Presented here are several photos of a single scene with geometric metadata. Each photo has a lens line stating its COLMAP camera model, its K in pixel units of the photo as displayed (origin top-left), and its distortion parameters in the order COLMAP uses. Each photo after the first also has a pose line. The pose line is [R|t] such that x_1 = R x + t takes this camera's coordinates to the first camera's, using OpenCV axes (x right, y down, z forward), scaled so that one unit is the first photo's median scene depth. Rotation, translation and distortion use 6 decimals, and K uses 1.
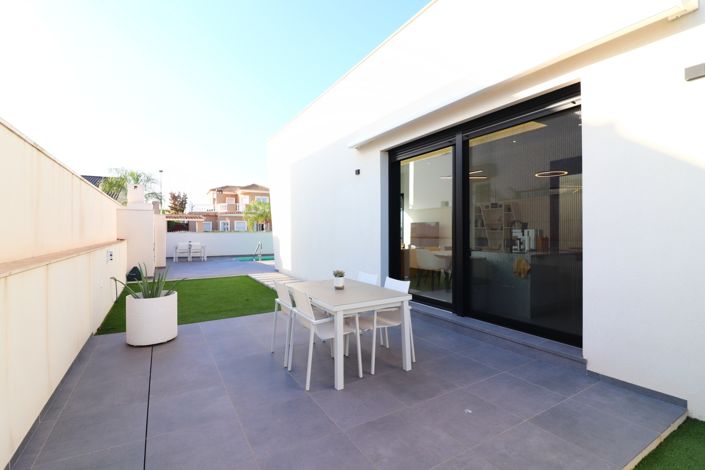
lens RADIAL K [[330.3, 0, 350.9], [0, 330.3, 231.7], [0, 0, 1]] dist [-0.013585, -0.000261]
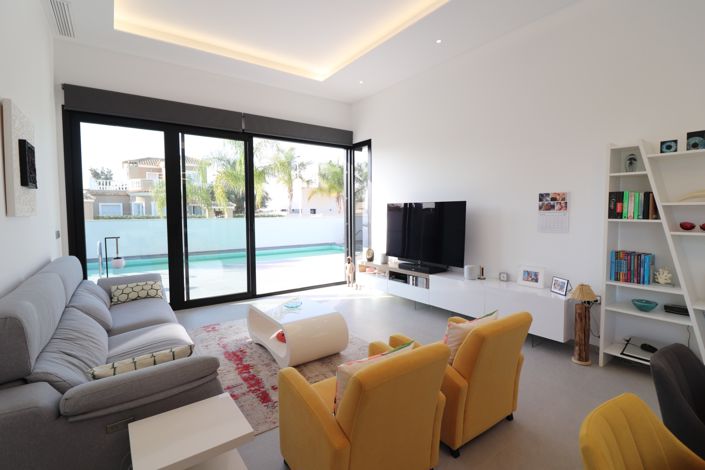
lens RADIAL K [[330.3, 0, 350.9], [0, 330.3, 231.7], [0, 0, 1]] dist [-0.013585, -0.000261]
pose [[0.995657, -0.009588, 0.092599, 0.096027], [0.004469, 0.998458, 0.055338, -0.015178], [-0.092986, -0.054683, 0.994165, 0.588649]]
